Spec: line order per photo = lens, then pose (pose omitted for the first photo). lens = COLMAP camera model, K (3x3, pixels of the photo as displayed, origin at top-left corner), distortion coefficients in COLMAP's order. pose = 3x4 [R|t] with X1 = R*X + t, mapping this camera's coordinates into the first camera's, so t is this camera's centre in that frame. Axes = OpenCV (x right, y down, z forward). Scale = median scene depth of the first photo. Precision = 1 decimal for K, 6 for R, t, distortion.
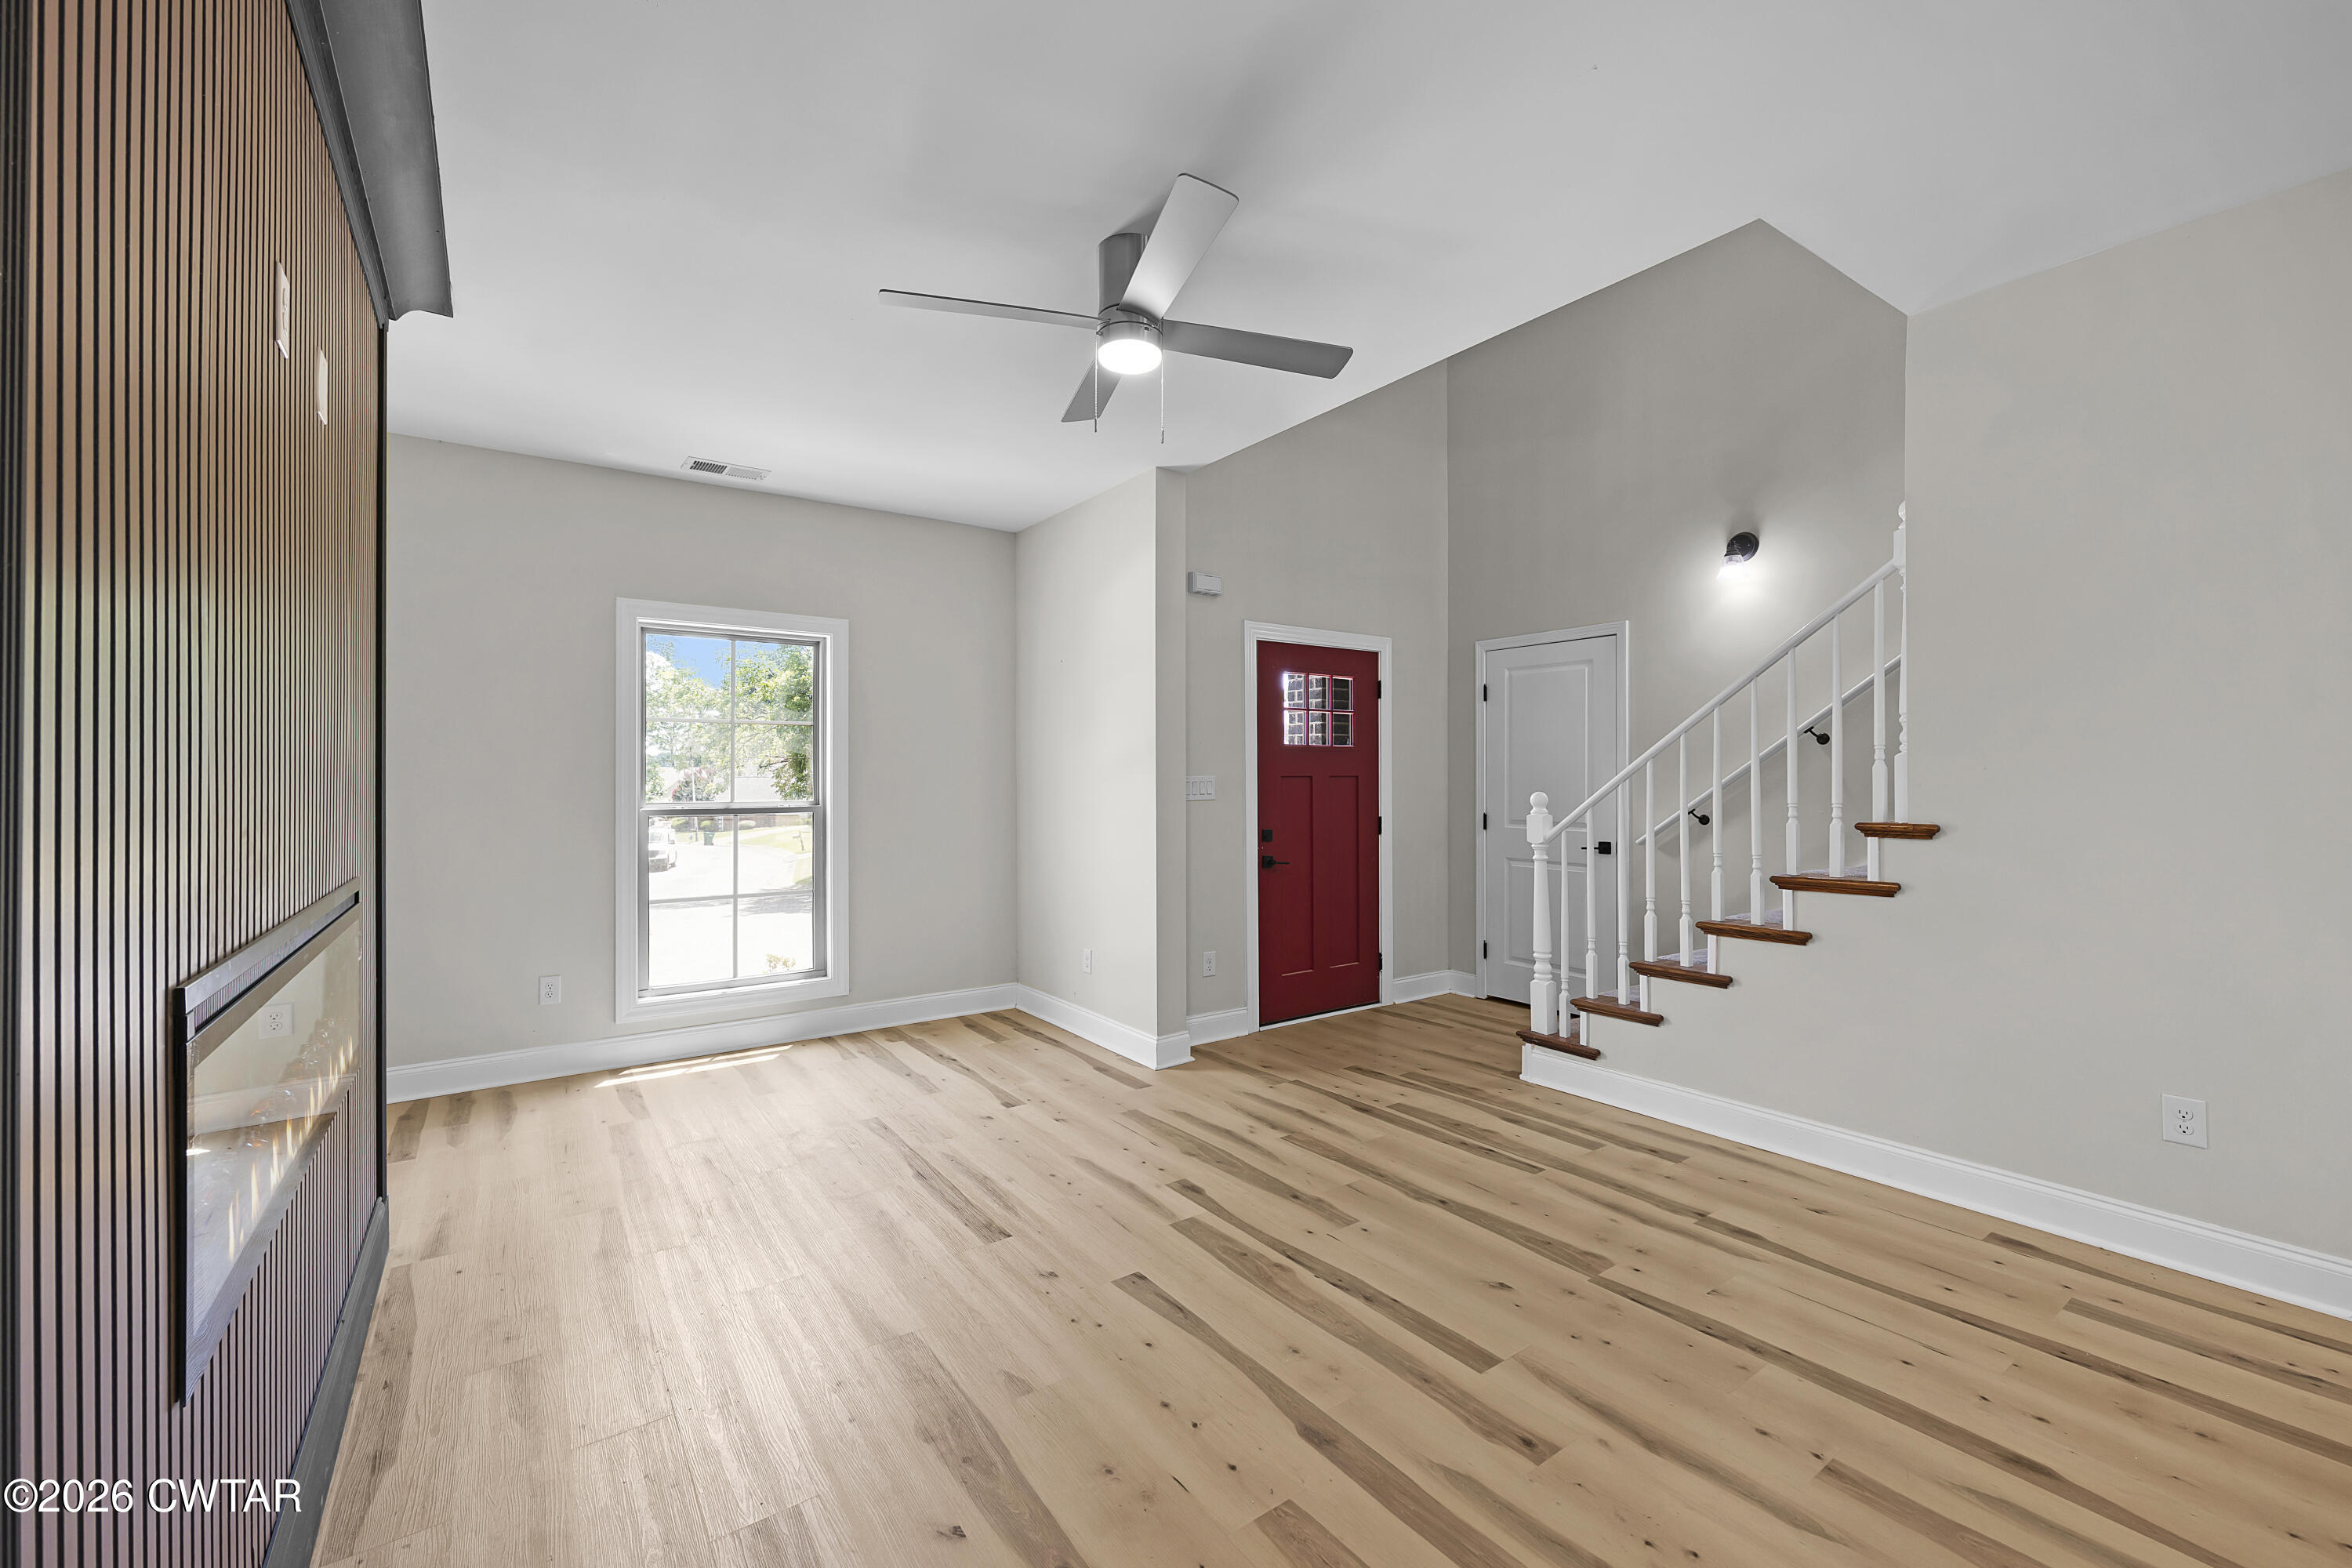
lens RADIAL K [[954.8, 0, 1176.8], [0, 954.8, 776.6], [0, 0, 1]] dist [0.000685, 0.001025]
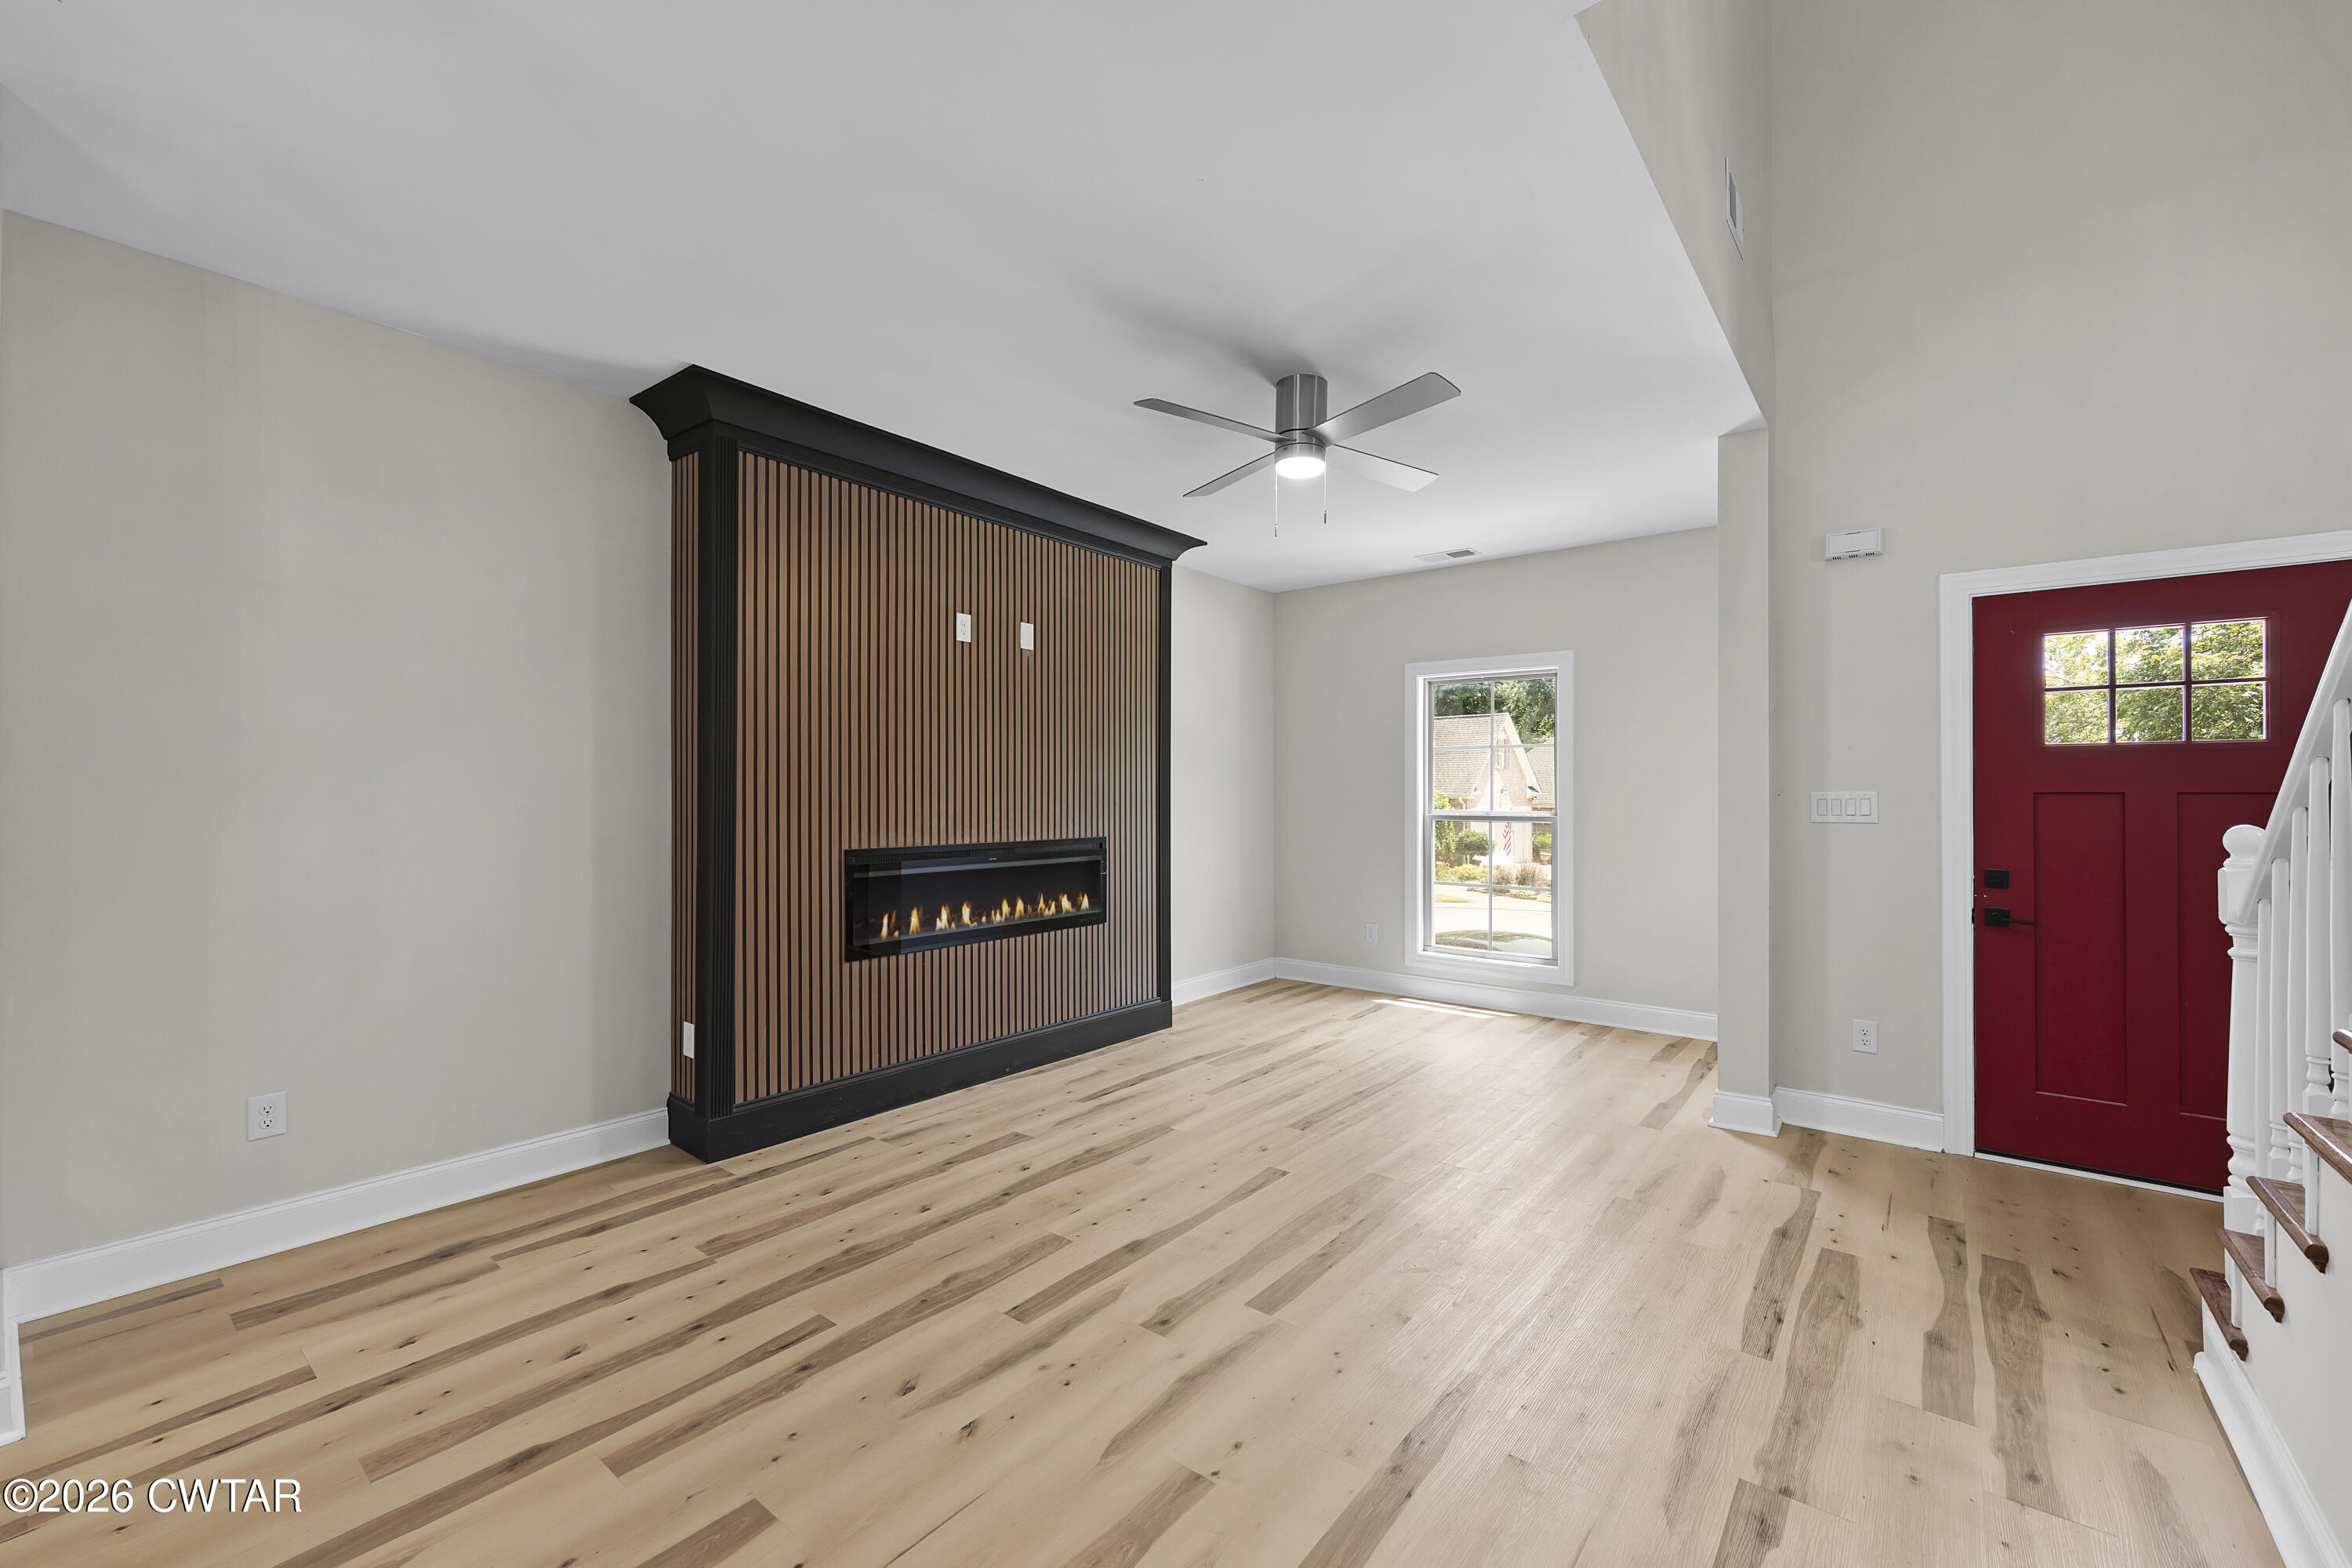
lens RADIAL K [[954.8, 0, 1191.9], [0, 954.8, 789.4], [0, 0, 1]] dist [0.000685, 0.001025]
pose [[0.284269, 0.001053, -0.958744, 0.853633], [0.000248, 0.999999, 0.001172, -0.004548], [0.958745, -0.000571, 0.284268, 0.364708]]
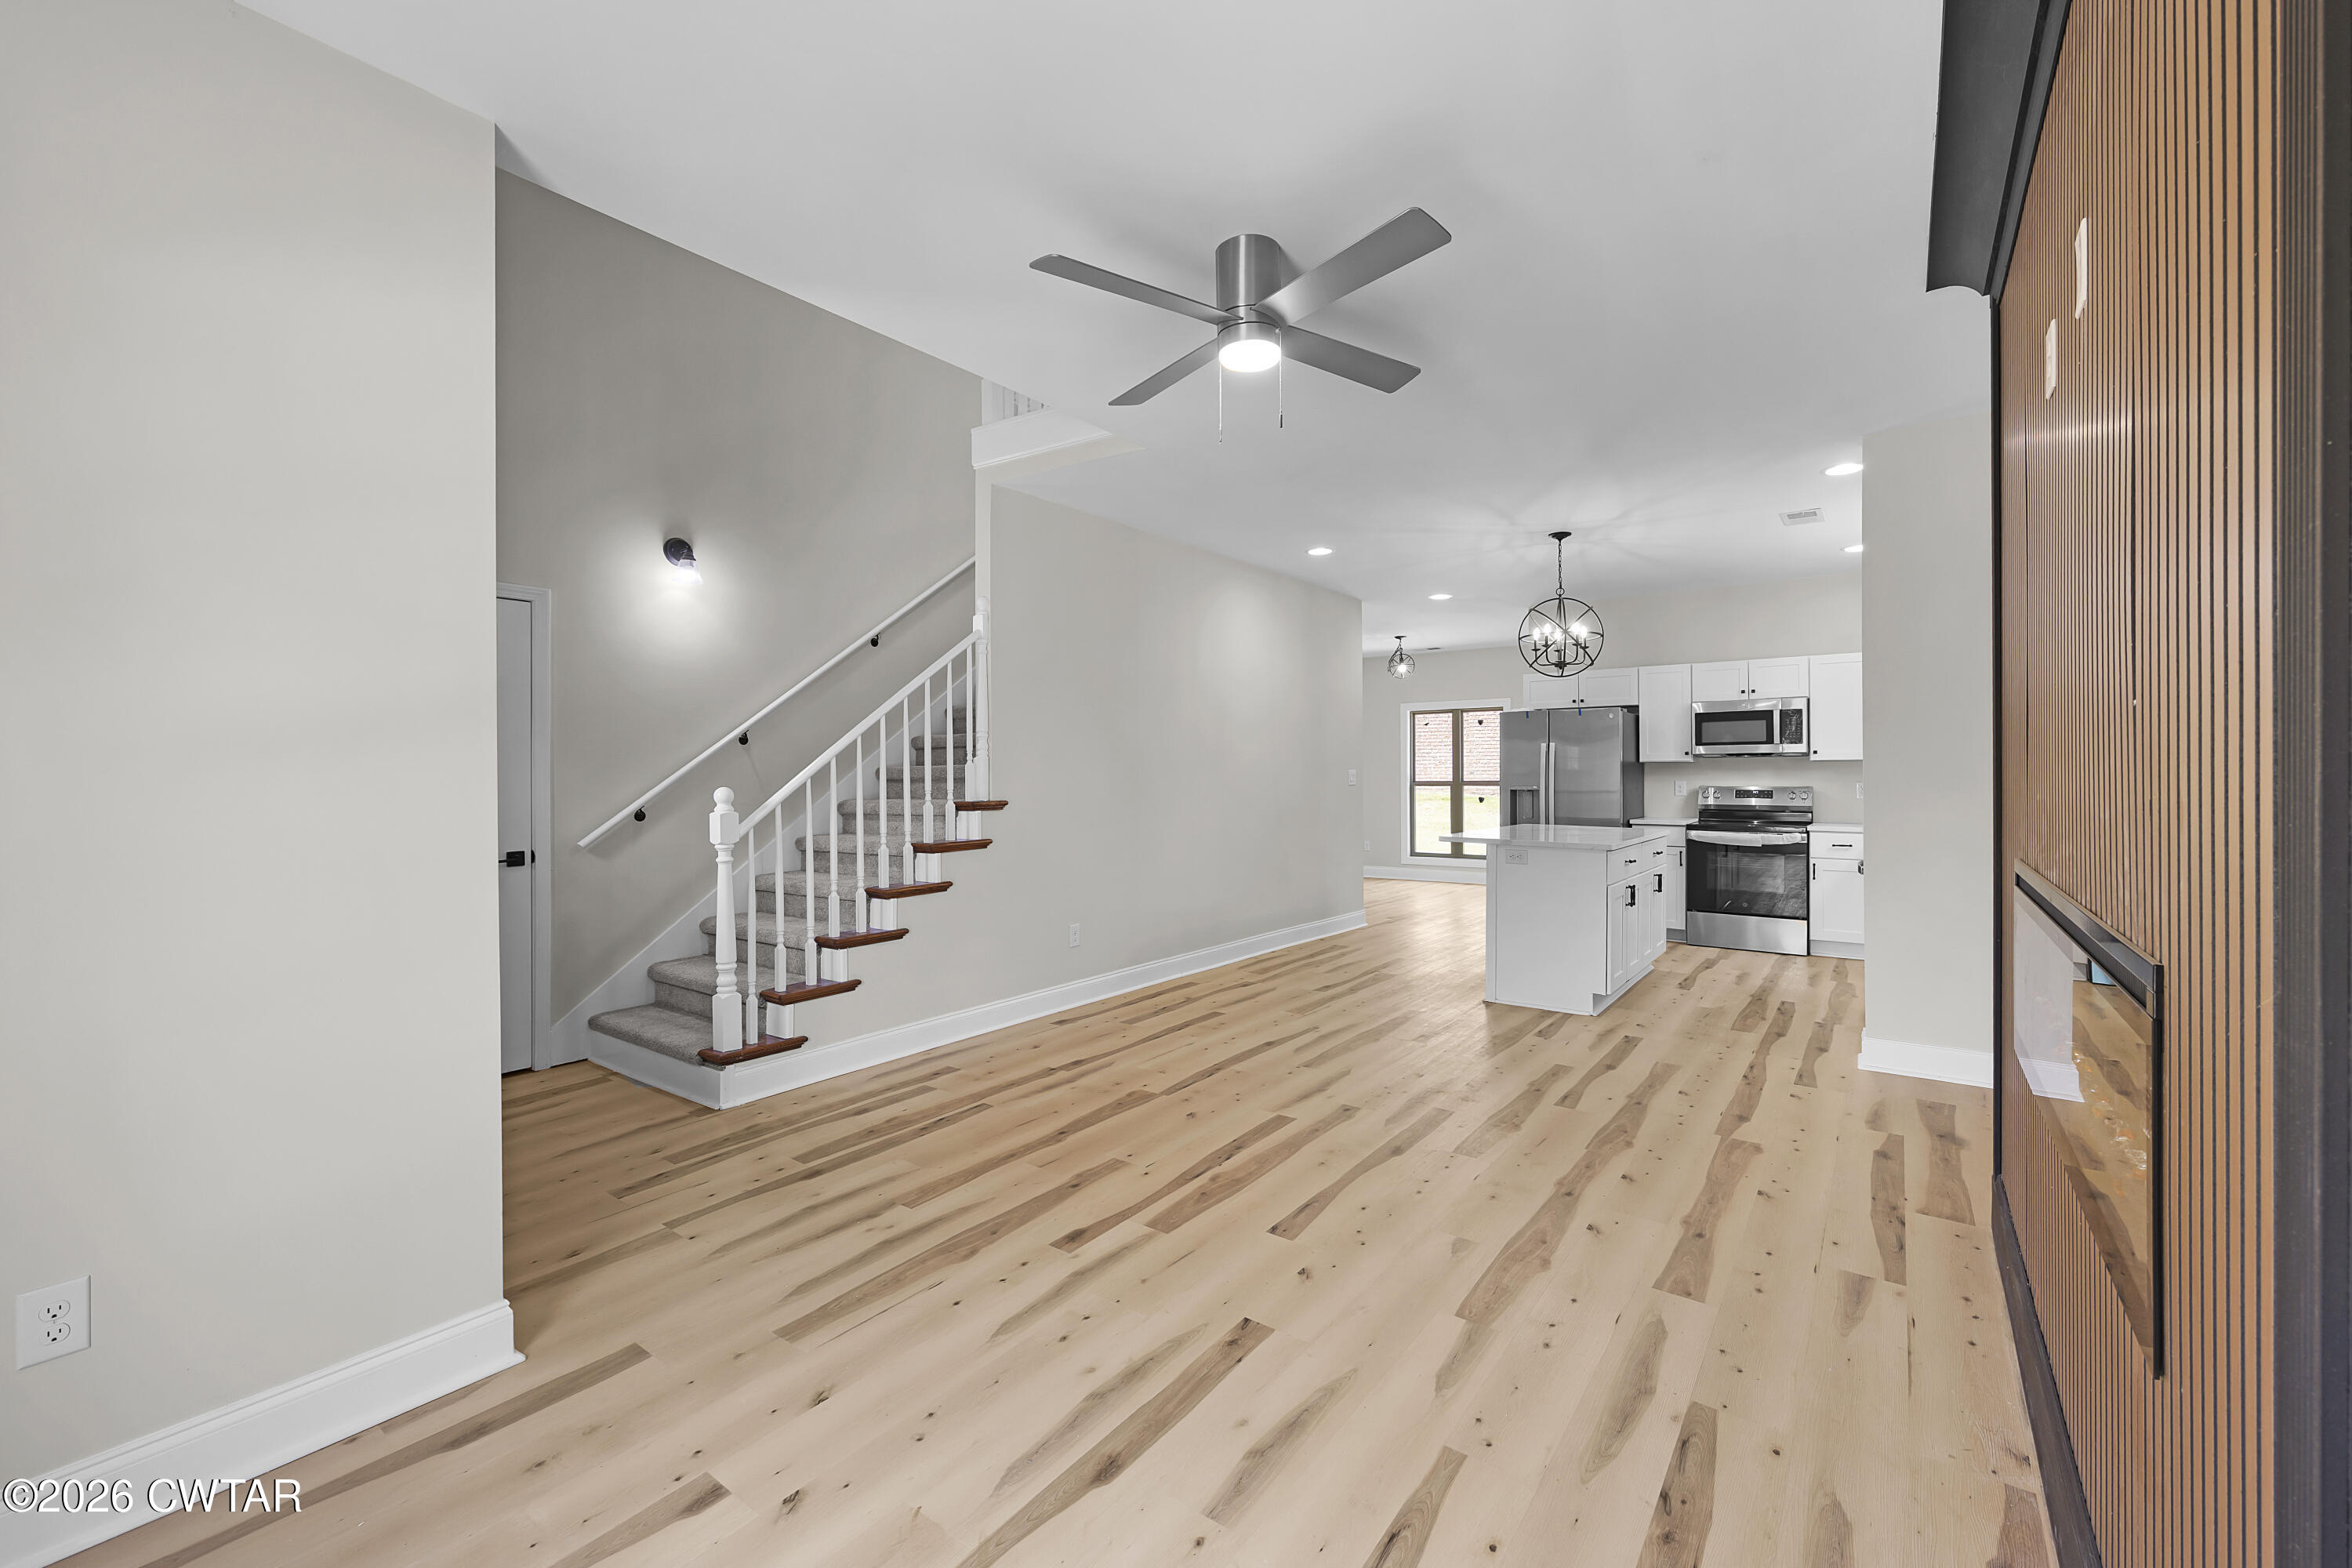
lens RADIAL K [[954.8, 0, 1192.0], [0, 954.8, 778.3], [0, 0, 1]] dist [0.000685, 0.001025]
pose [[-0.312356, -0.001014, 0.949965, -0.746014], [0.002875, 0.999994, 0.002013, 0.008034], [-0.949961, 0.003360, -0.312351, 1.026551]]
